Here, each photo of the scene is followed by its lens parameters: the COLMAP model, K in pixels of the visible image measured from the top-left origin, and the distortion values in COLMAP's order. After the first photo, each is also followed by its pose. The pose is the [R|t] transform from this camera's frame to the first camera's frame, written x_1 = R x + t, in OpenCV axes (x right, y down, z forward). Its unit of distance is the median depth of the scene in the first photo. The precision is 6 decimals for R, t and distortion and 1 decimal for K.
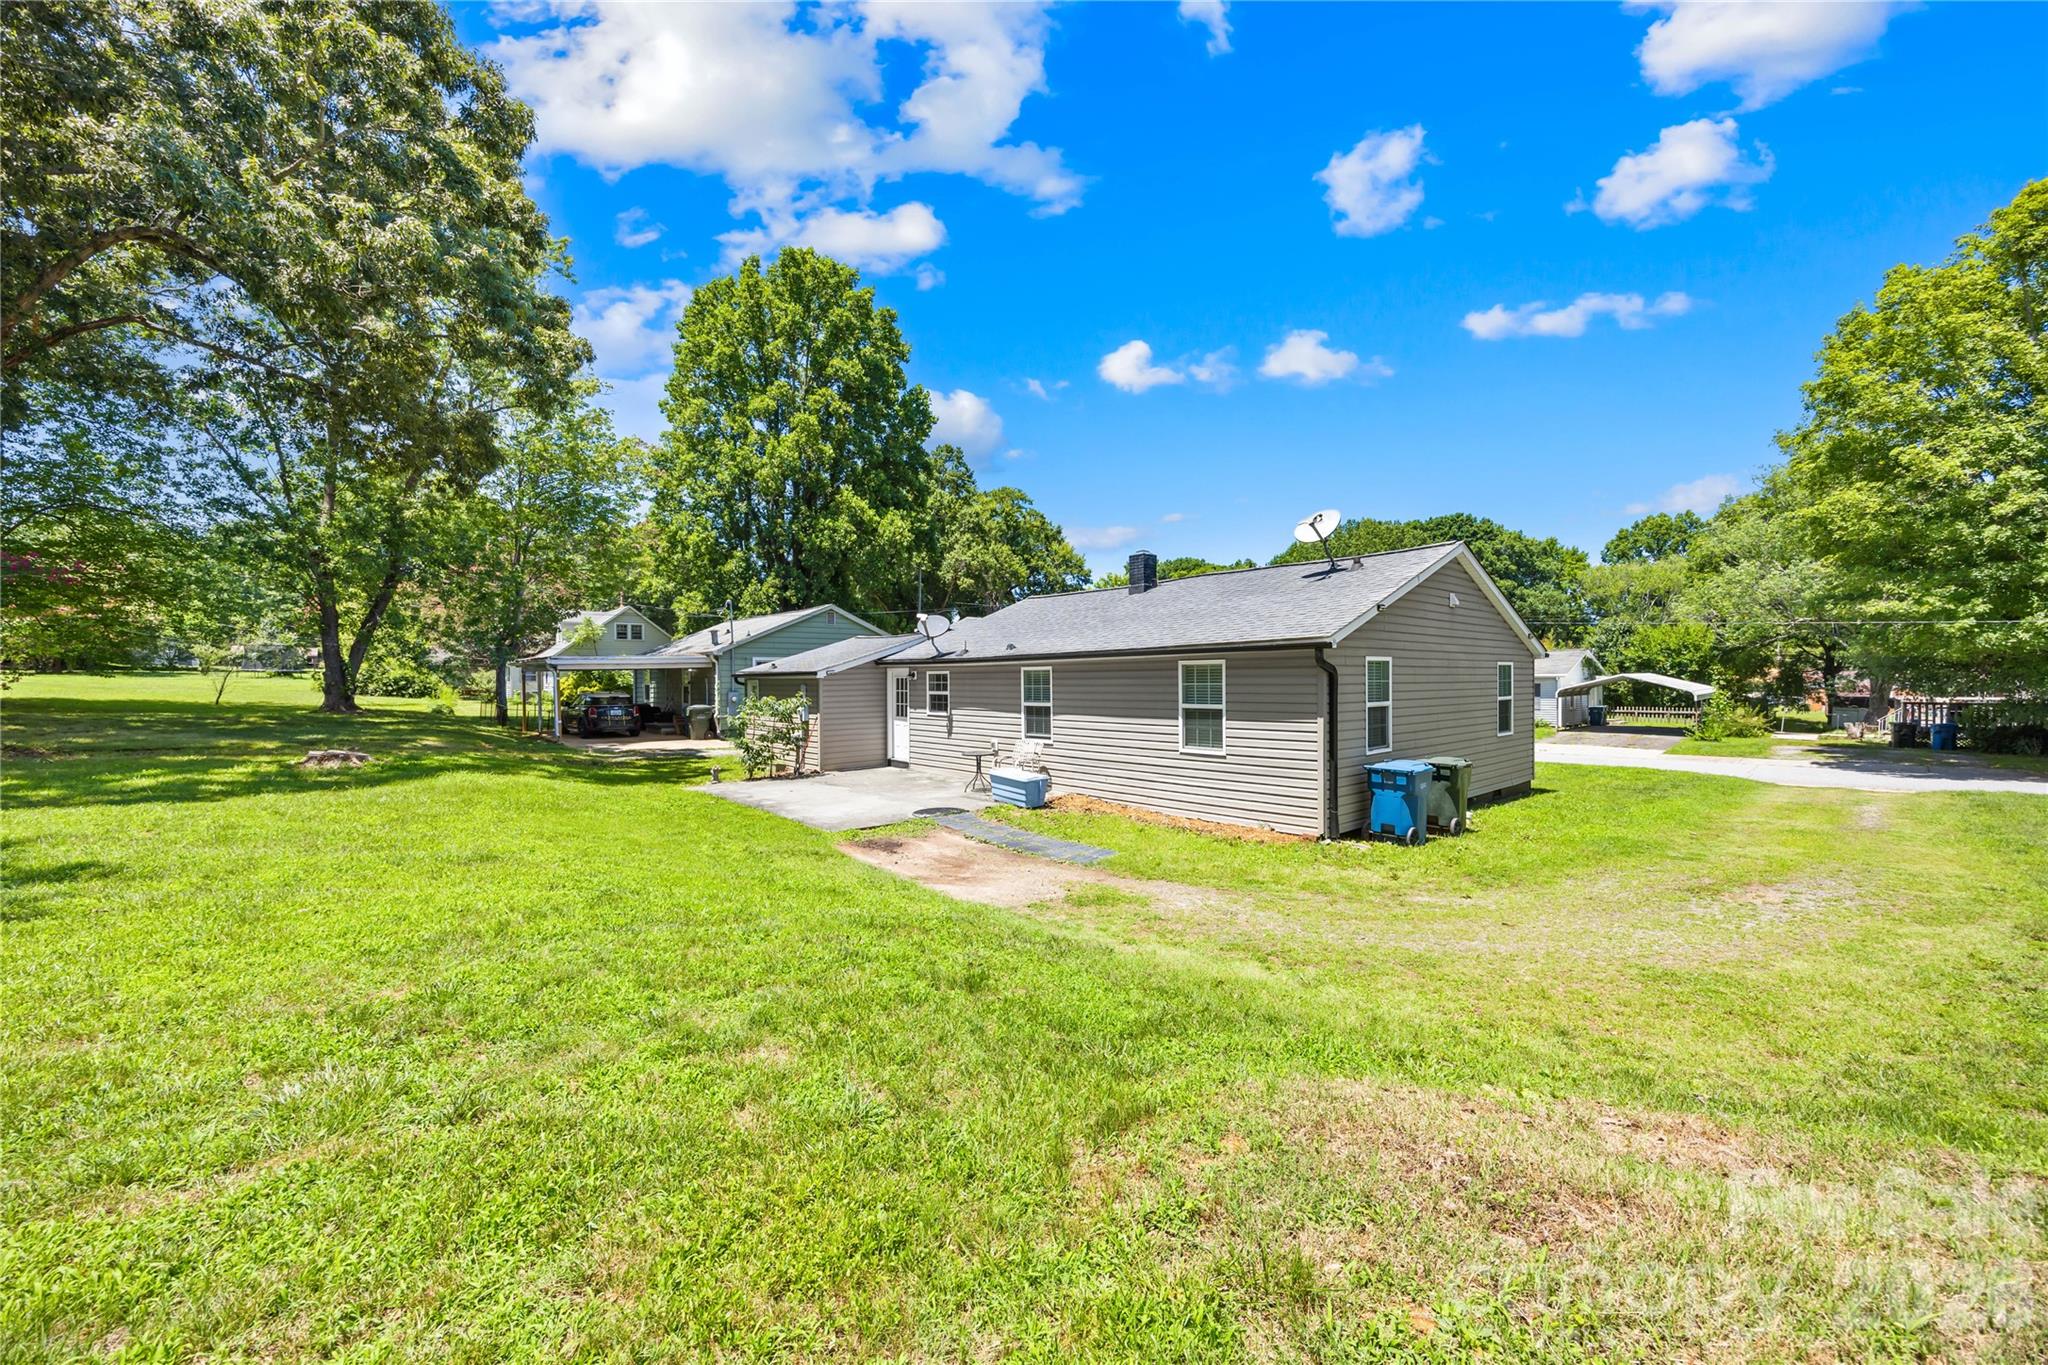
lens RADIAL K [[808.9, 0, 1025.0], [0, 808.9, 649.6], [0, 0, 1]] dist [-0.004633, 0.000014]
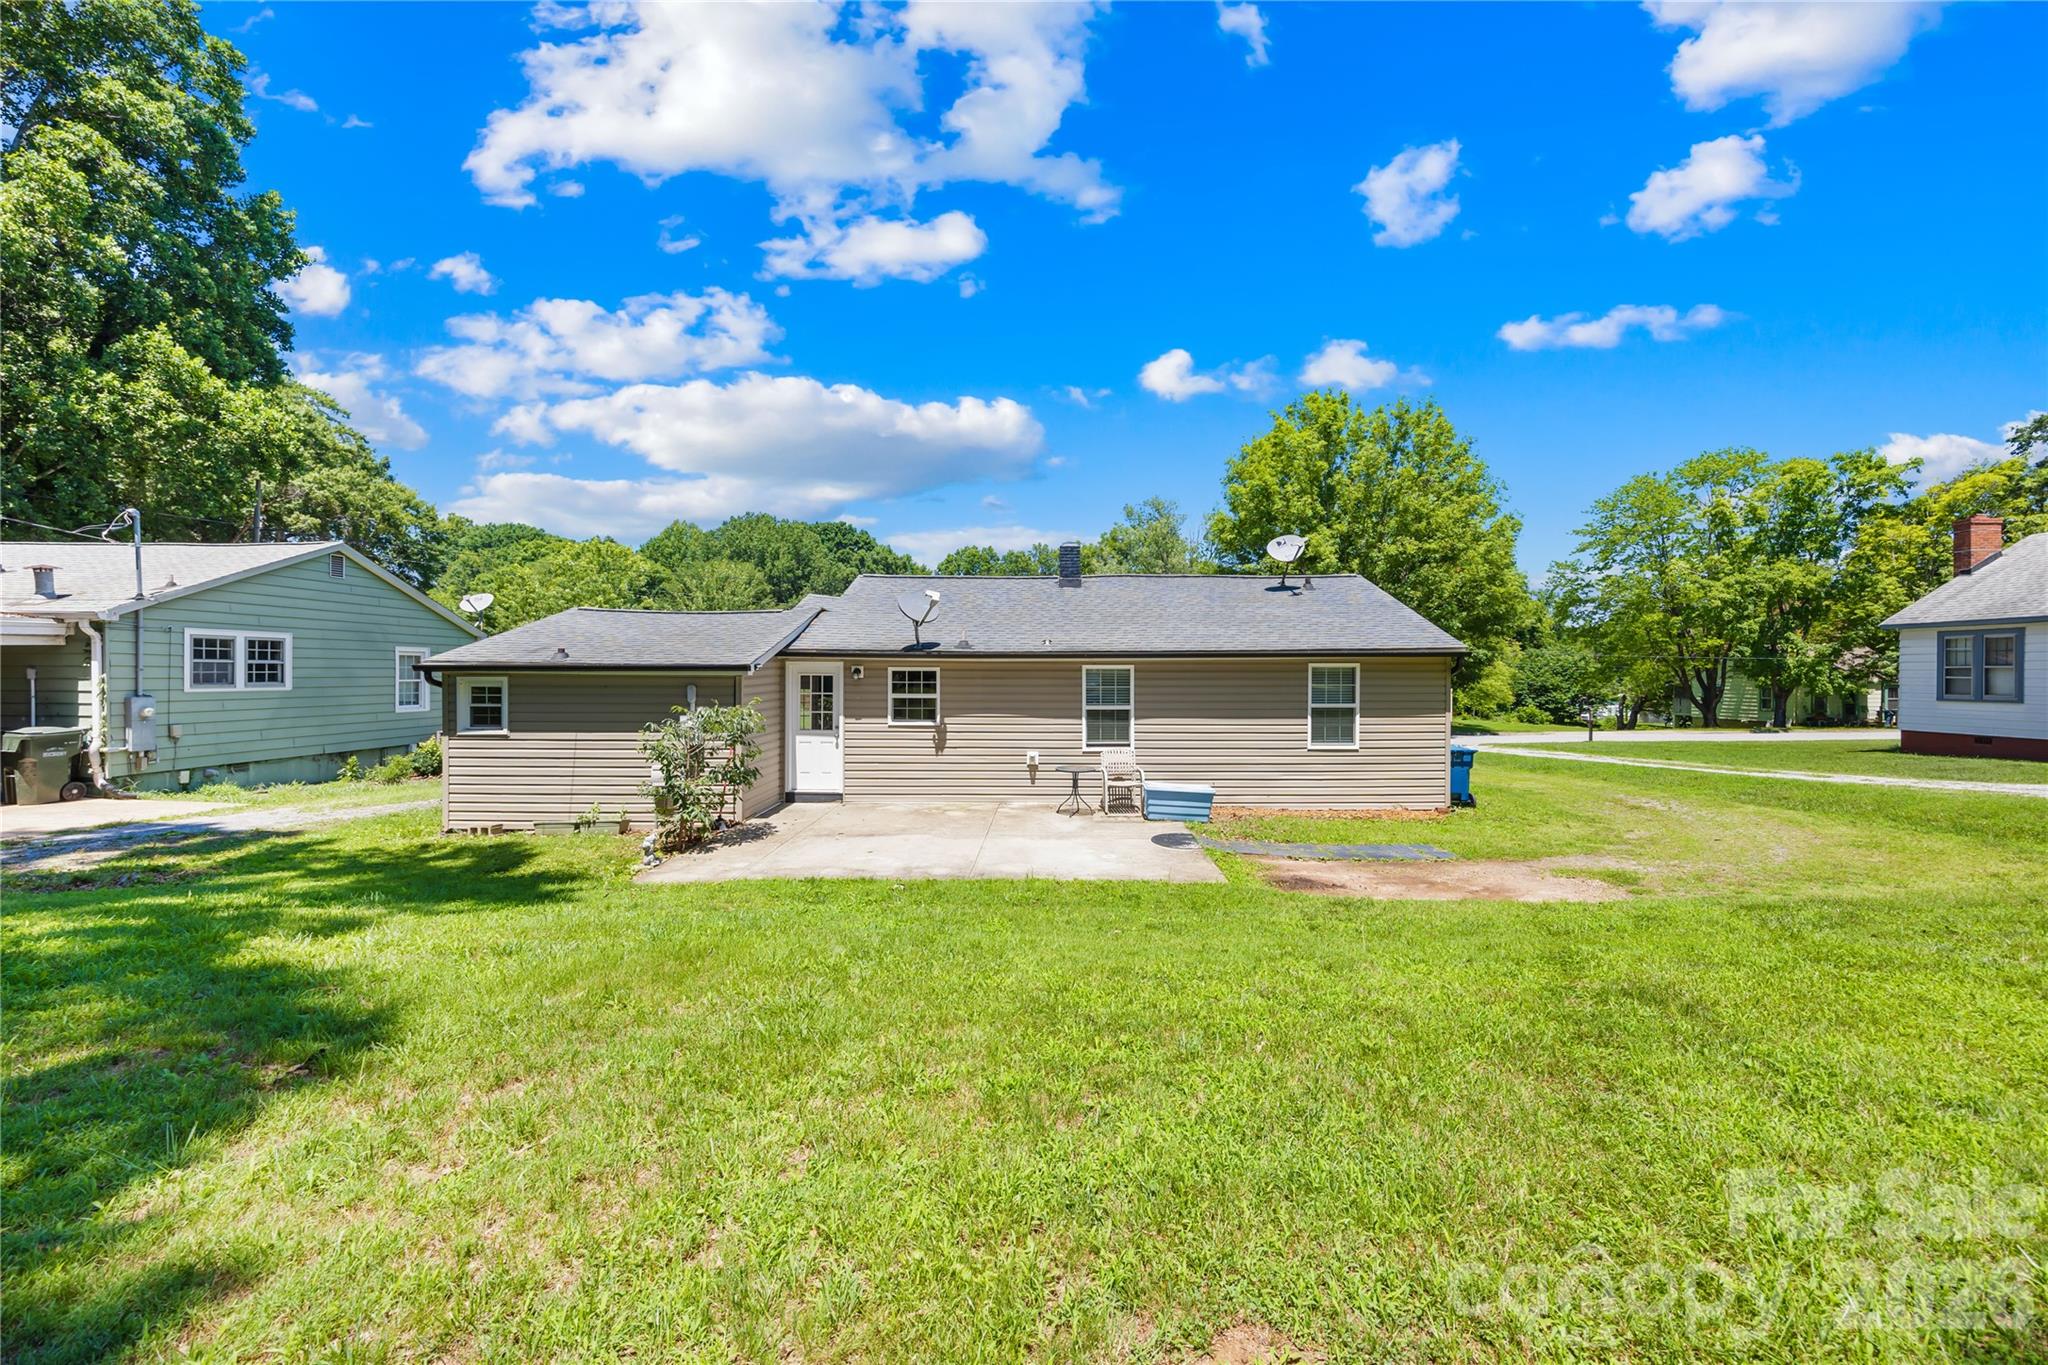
lens RADIAL K [[808.9, 0, 1025.0], [0, 808.9, 649.6], [0, 0, 1]] dist [-0.004633, 0.000014]
pose [[0.642339, 0.027417, 0.765930, -0.604373], [-0.035090, 0.999364, -0.006345, 0.011485], [-0.765617, -0.022801, 0.642893, 0.428280]]
